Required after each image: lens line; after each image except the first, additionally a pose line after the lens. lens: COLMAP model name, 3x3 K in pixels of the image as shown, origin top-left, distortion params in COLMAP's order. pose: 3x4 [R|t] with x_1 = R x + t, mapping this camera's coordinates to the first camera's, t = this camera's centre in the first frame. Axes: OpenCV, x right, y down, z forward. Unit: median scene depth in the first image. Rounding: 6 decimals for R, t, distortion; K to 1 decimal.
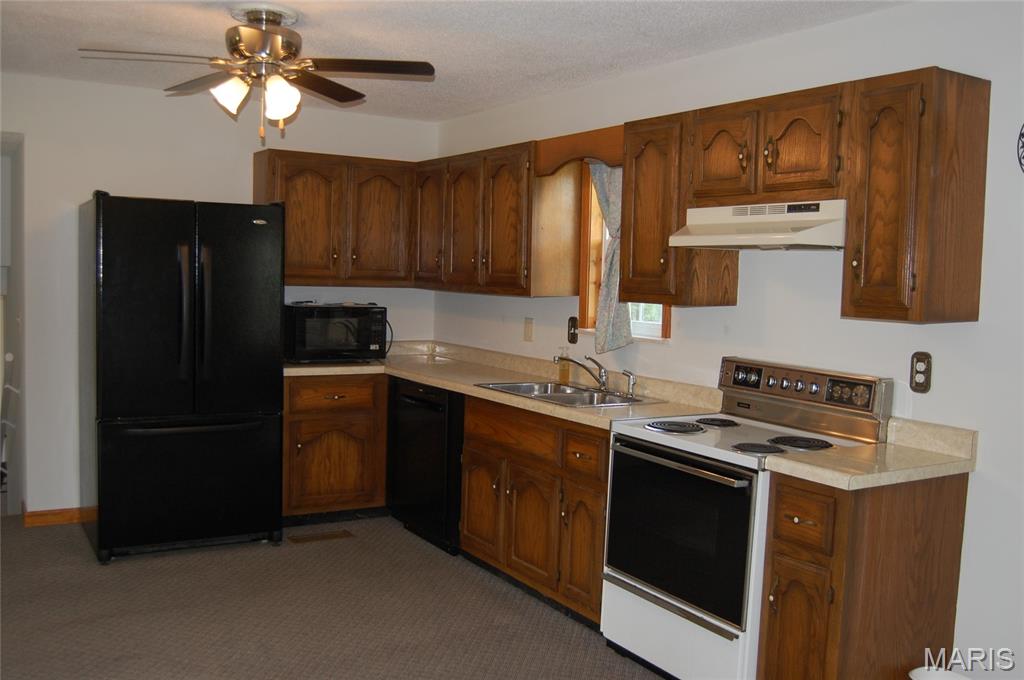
lens RADIAL K [[943.6, 0, 525.8], [0, 943.6, 340.4], [0, 0, 1]] dist [-0.069631, 0.001170]
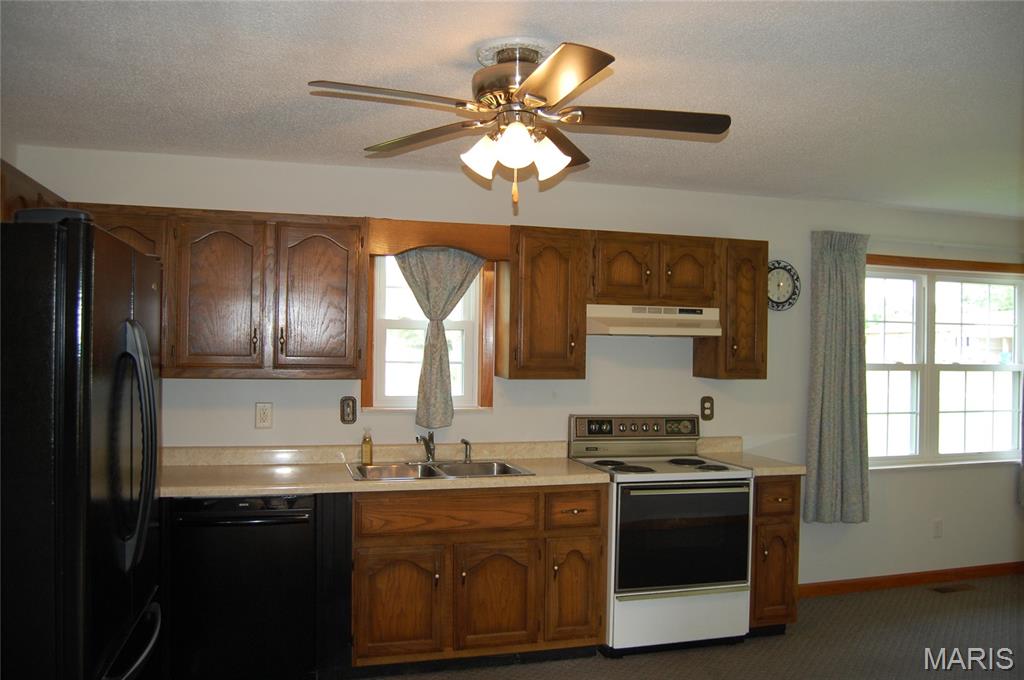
lens RADIAL K [[804.0, 0, 512.0], [0, 804.0, 340.0], [0, 0, 1]] dist [-0.073046, 0.007297]
pose [[0.279077, -0.017949, 0.960101, -0.911652], [0.061011, 0.998137, 0.000926, -0.096120], [-0.958329, 0.058318, 0.279652, 0.777088]]
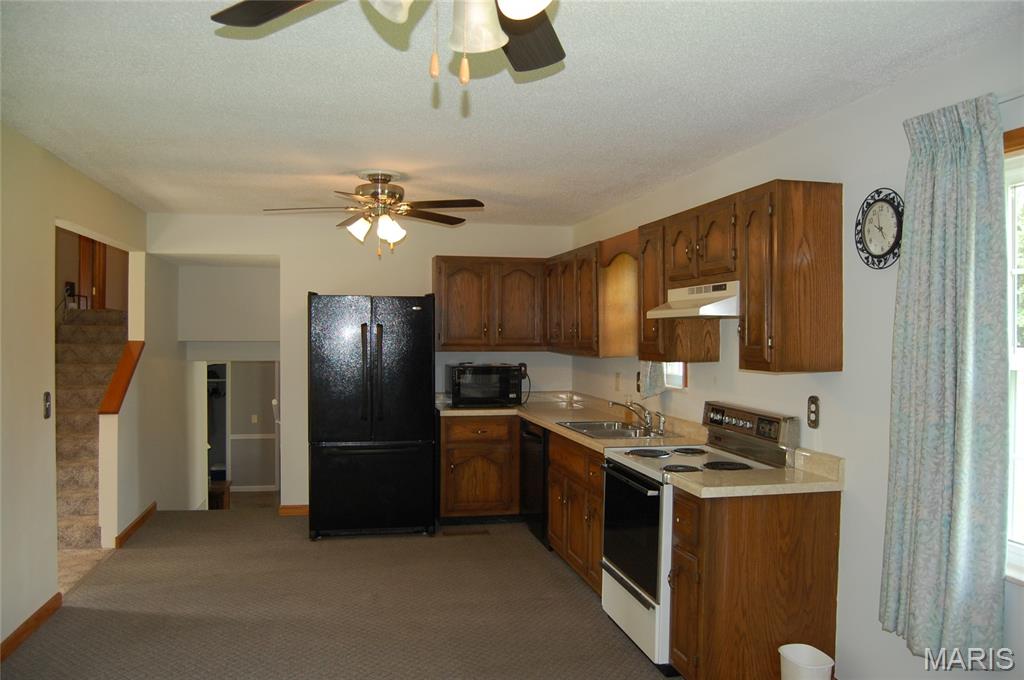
lens RADIAL K [[804.0, 0, 512.0], [0, 804.0, 340.0], [0, 0, 1]] dist [-0.073046, 0.007297]
pose [[0.940298, -0.024055, -0.339500, 0.342564], [0.001223, 0.997732, -0.067307, 0.007409], [0.340349, 0.062873, 0.938195, -0.134844]]
